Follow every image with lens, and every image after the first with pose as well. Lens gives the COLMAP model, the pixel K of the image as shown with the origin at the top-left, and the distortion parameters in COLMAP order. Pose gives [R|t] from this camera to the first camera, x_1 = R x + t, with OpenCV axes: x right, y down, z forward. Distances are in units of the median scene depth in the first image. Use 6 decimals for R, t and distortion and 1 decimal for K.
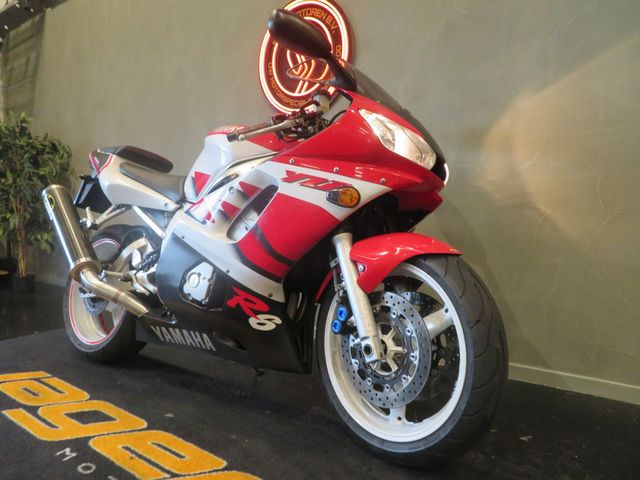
lens RADIAL K [[457.6, 0, 320.0], [0, 457.6, 240.0], [0, 0, 1]] dist [0.001285, 0.000285]
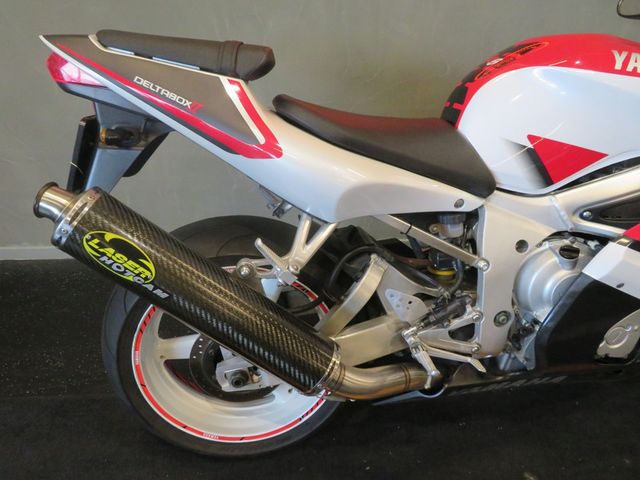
lens RADIAL K [[457.6, 0, 320.0], [0, 457.6, 240.0], [0, 0, 1]] dist [0.001285, 0.000285]
pose [[0.745126, -0.348633, 0.568544, -1.024517], [0.012300, 0.859526, 0.510944, -0.412624], [-0.666810, -0.373725, 0.644743, 1.023181]]
